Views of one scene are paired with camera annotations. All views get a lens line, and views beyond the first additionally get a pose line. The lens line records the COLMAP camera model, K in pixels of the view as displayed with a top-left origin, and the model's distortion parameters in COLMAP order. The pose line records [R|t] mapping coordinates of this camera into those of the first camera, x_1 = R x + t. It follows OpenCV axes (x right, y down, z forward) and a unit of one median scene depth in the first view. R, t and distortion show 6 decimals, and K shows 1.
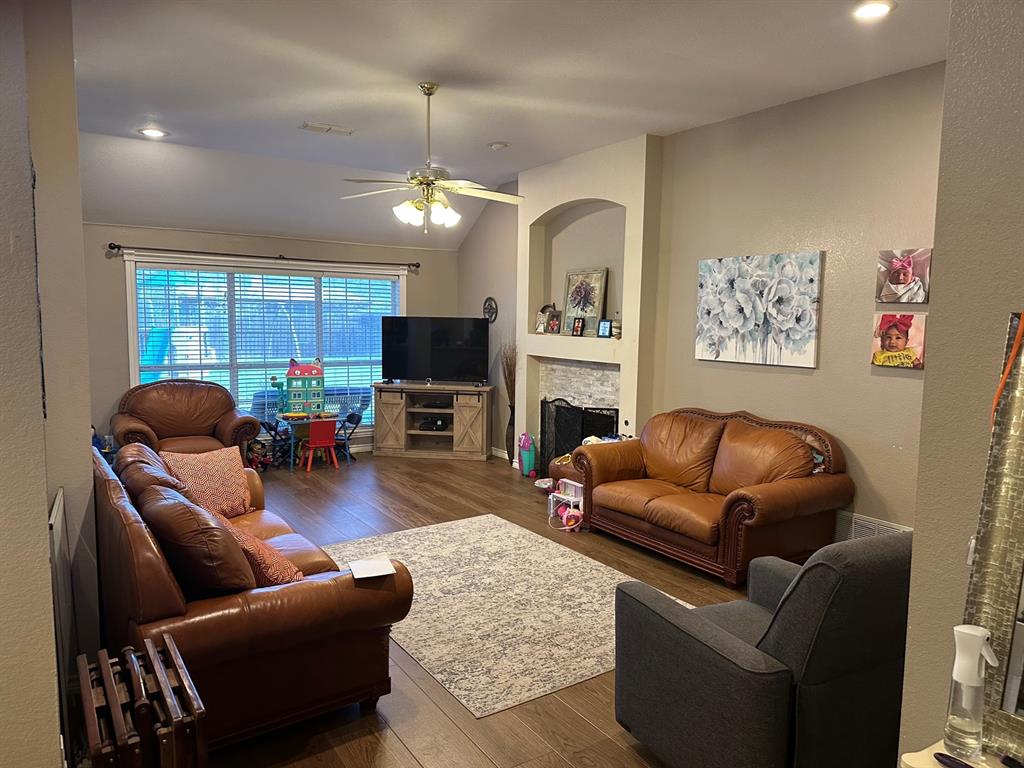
lens RADIAL K [[711.2, 0, 509.6], [0, 711.2, 389.9], [0, 0, 1]] dist [0.073721, -0.076991]
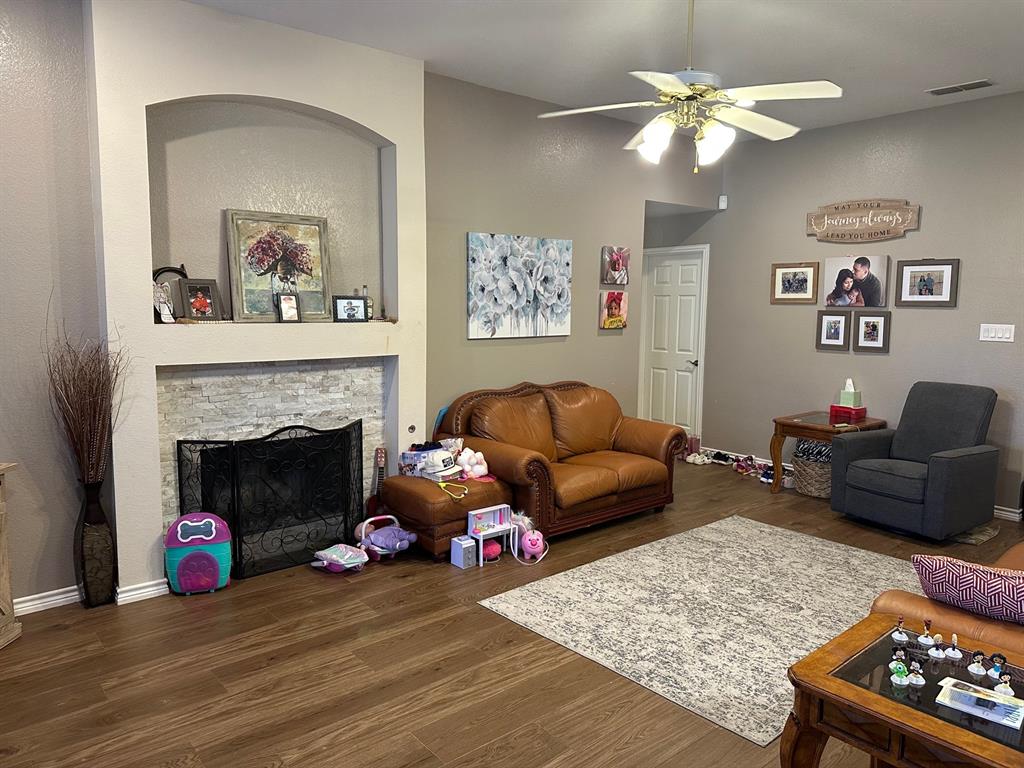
lens RADIAL K [[711.2, 0, 506.1], [0, 711.2, 378.0], [0, 0, 1]] dist [0.073721, -0.076991]
pose [[-0.121620, -0.125793, 0.984573, -0.736106], [0.091108, 0.986334, 0.137273, -0.128803], [-0.988387, 0.106398, -0.108497, 1.178511]]
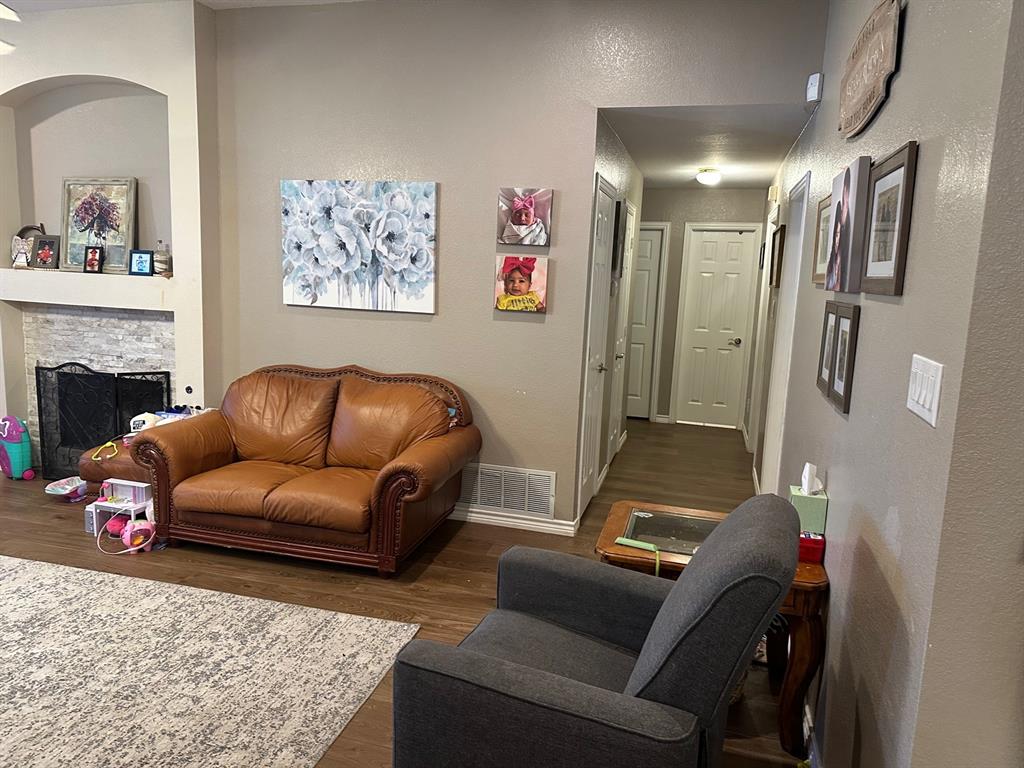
lens RADIAL K [[711.2, 0, 516.2], [0, 711.2, 383.9], [0, 0, 1]] dist [0.073721, -0.076991]
pose [[0.746533, -0.090982, 0.659098, -0.097250], [0.041200, 0.995027, 0.090688, -0.018280], [-0.664072, -0.040547, 0.746569, 0.237607]]
